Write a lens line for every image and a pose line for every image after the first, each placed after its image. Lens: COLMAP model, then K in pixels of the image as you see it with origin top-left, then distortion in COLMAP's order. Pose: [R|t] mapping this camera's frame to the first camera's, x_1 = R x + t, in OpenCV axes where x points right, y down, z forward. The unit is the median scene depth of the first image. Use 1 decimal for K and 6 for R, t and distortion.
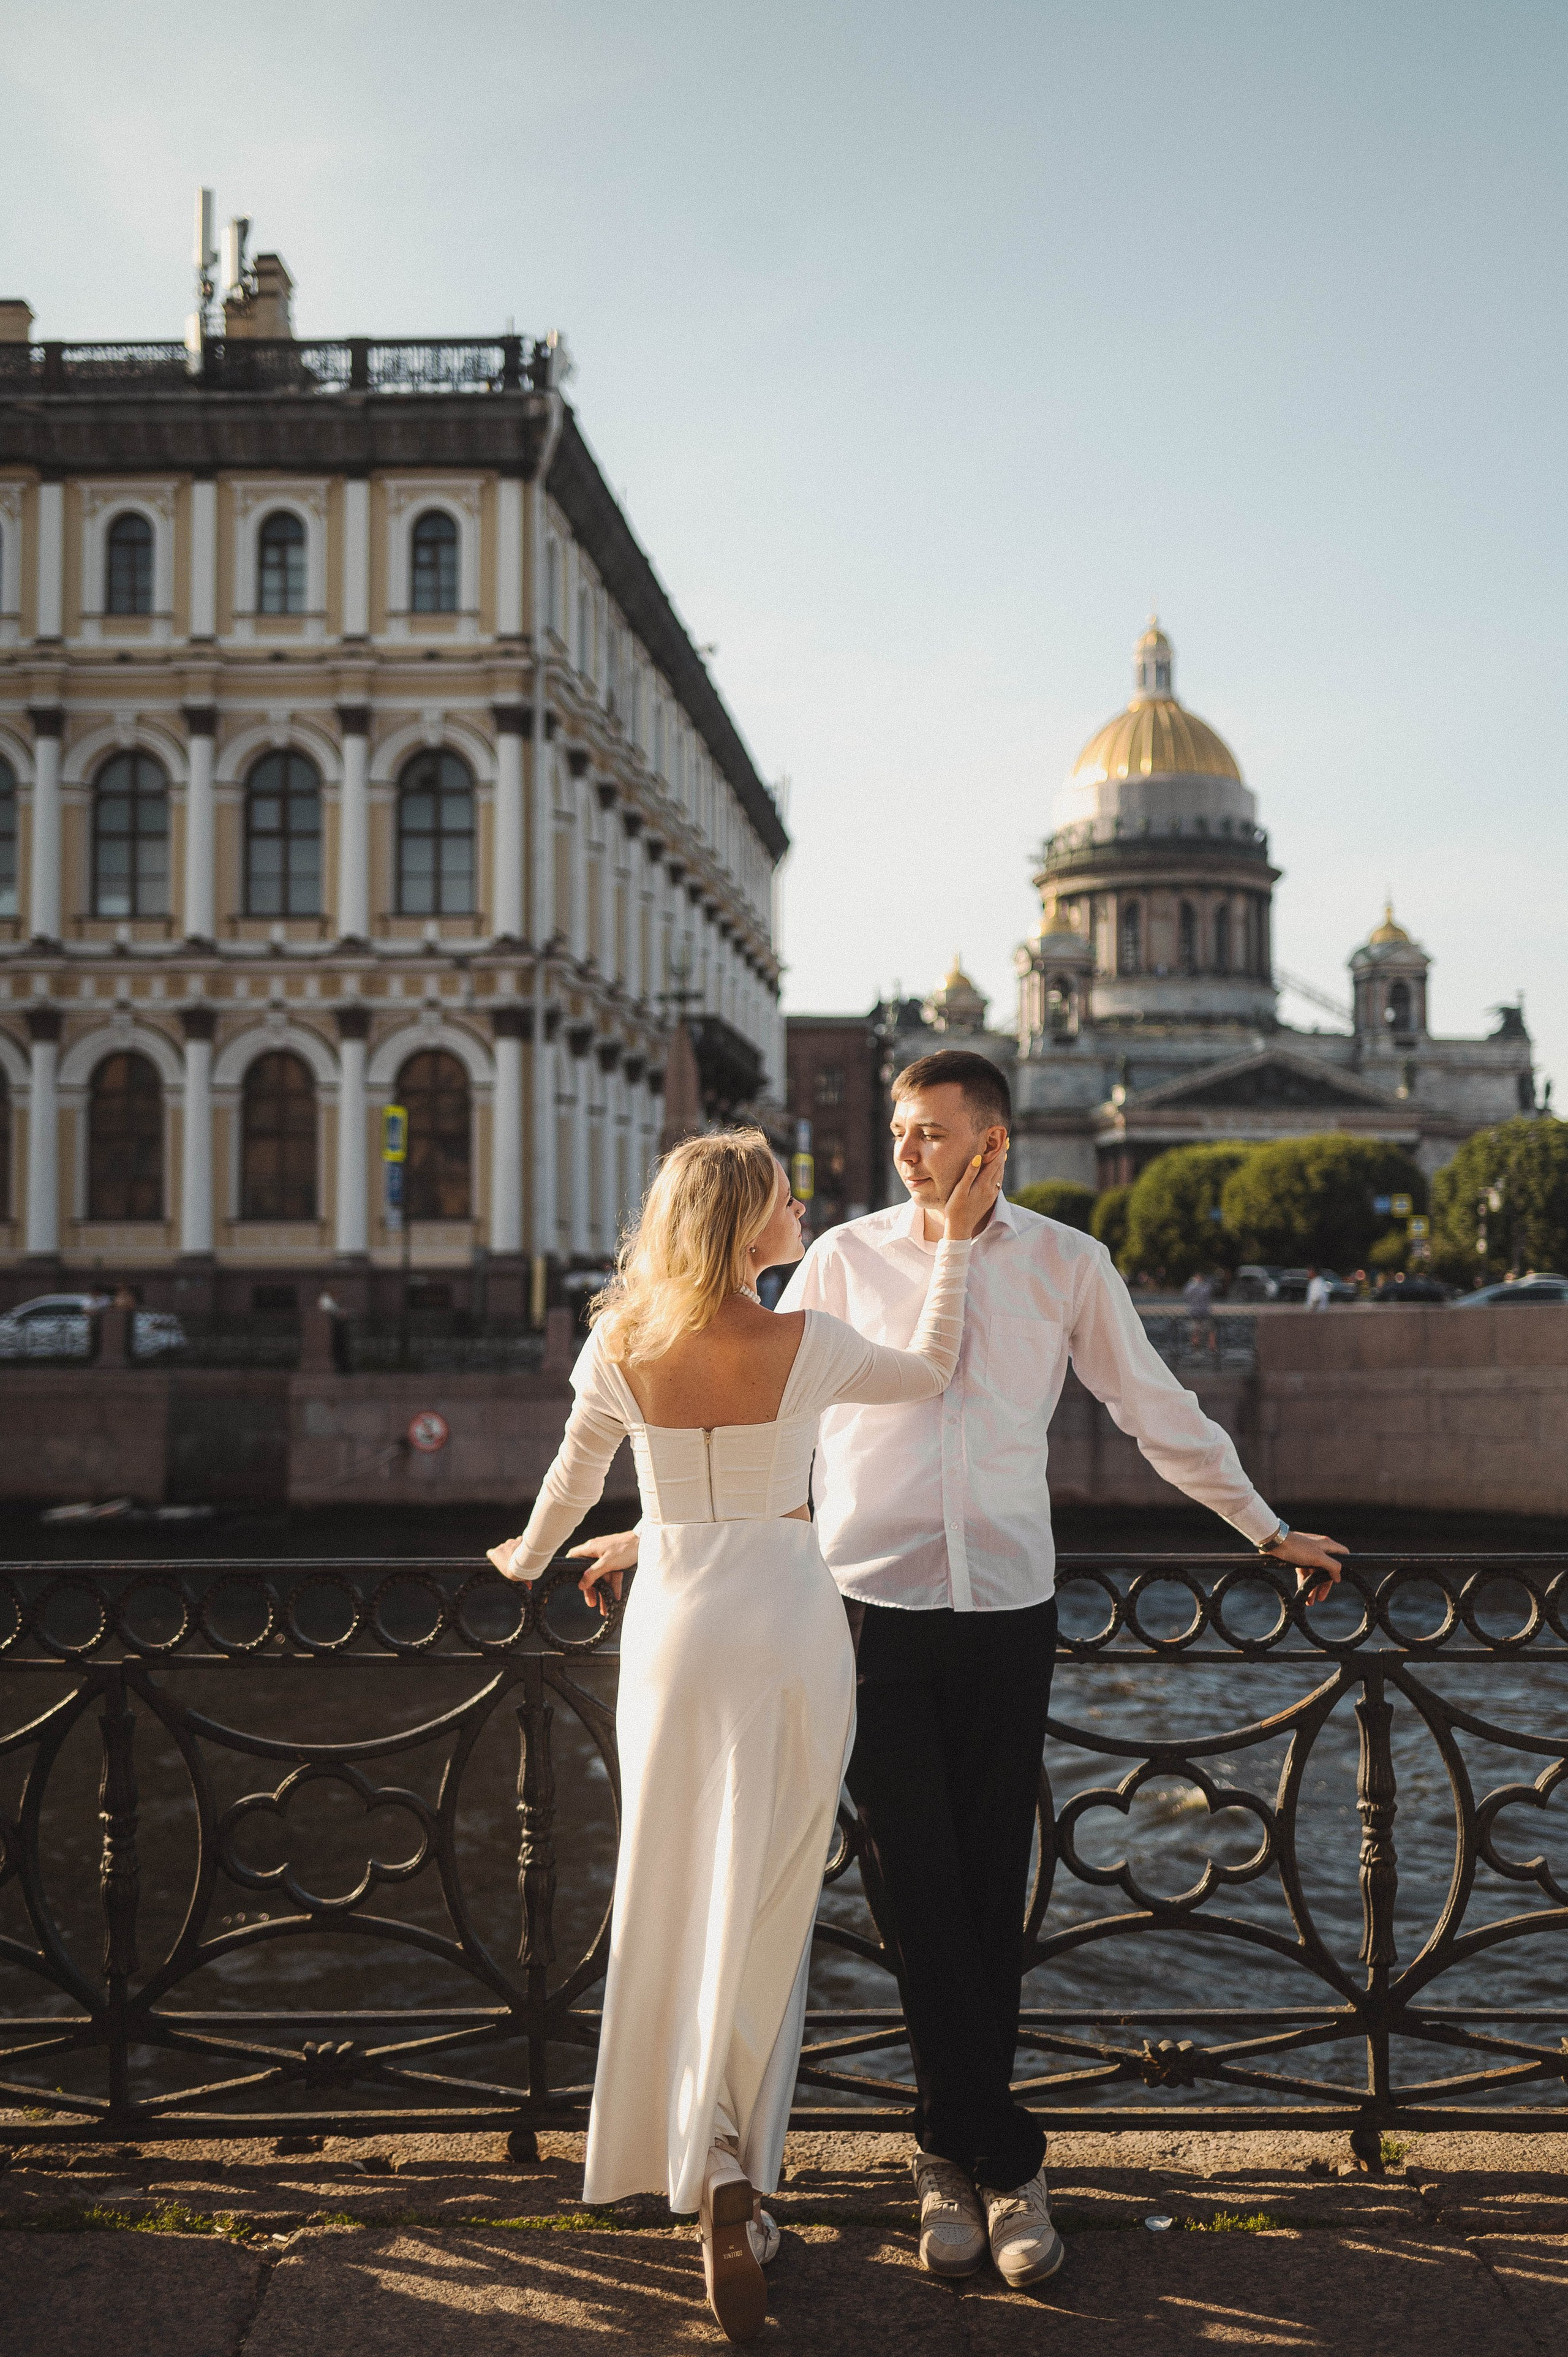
lens RADIAL K [[2435.3, 0, 784.0], [0, 2435.3, 1178.5], [0, 0, 1]] dist [-0.012348, -0.002684]
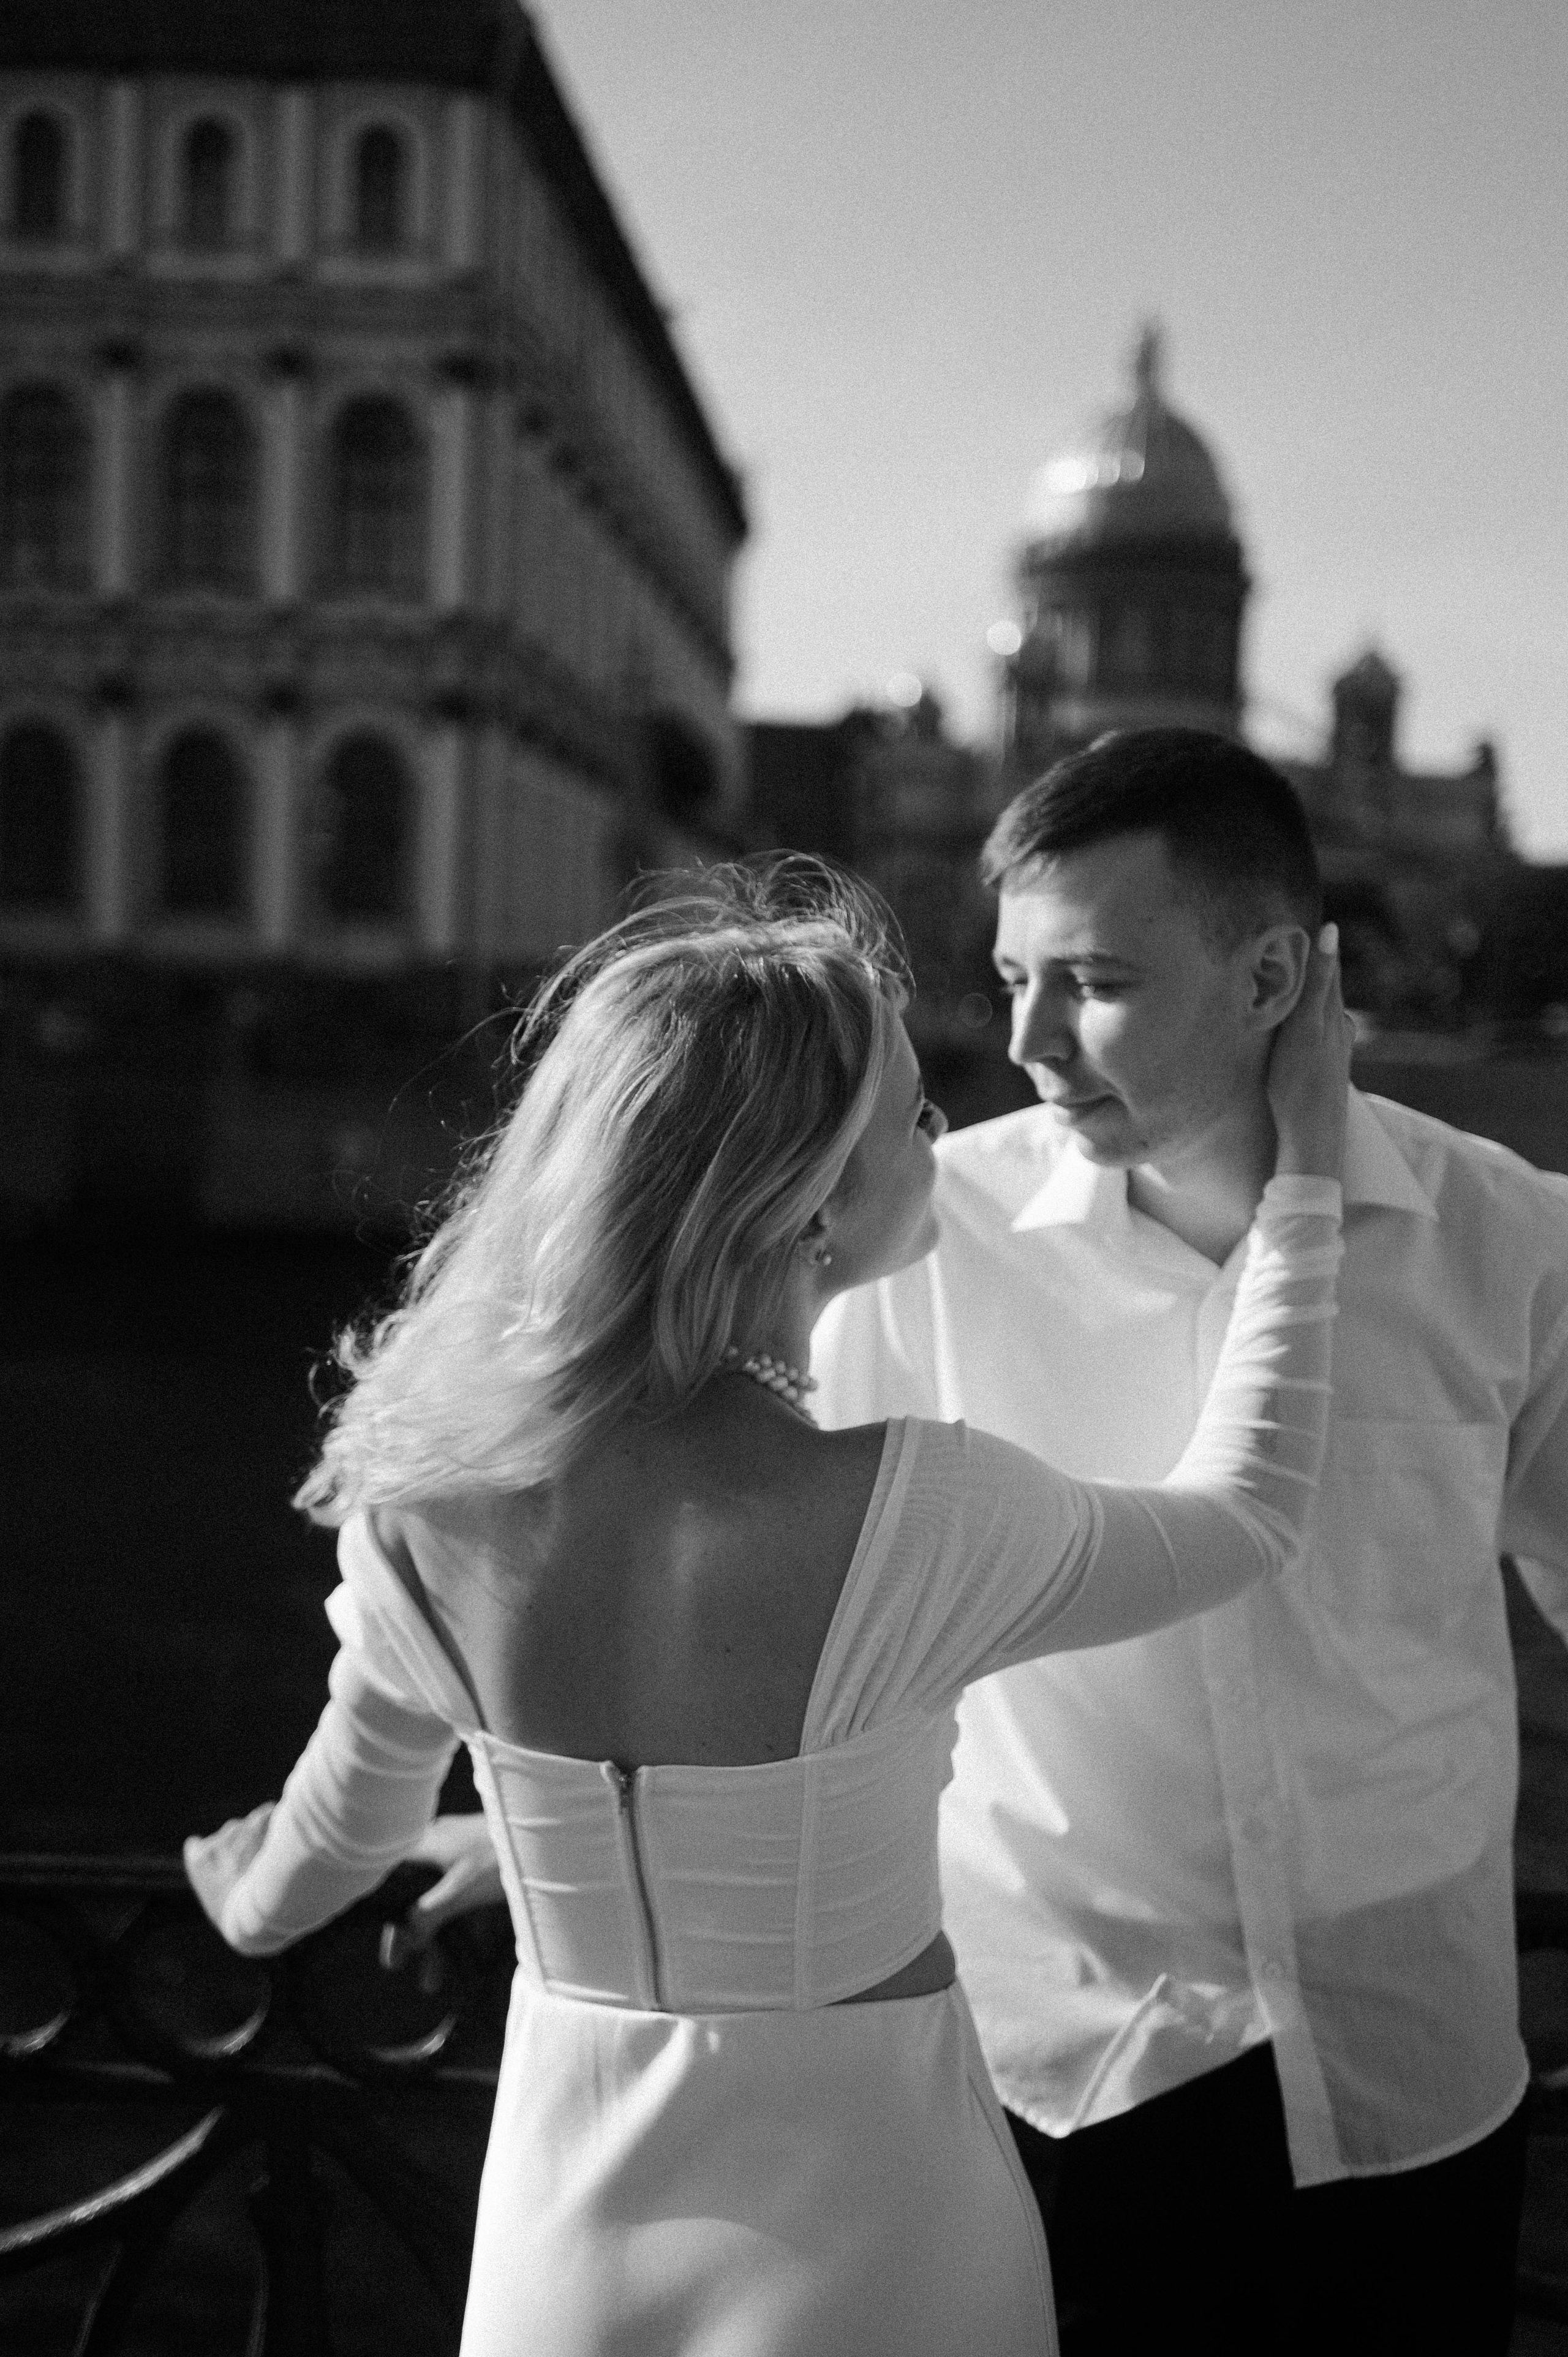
lens RADIAL K [[2228.1, 0, 784.0], [0, 2228.1, 1178.5], [0, 0, 1]] dist [0.002346, -0.008570]
pose [[0.998771, 0.038081, 0.031736, -0.005822], [-0.042057, 0.989836, 0.135855, -0.007146], [-0.026240, -0.137023, 0.990220, 0.125365]]
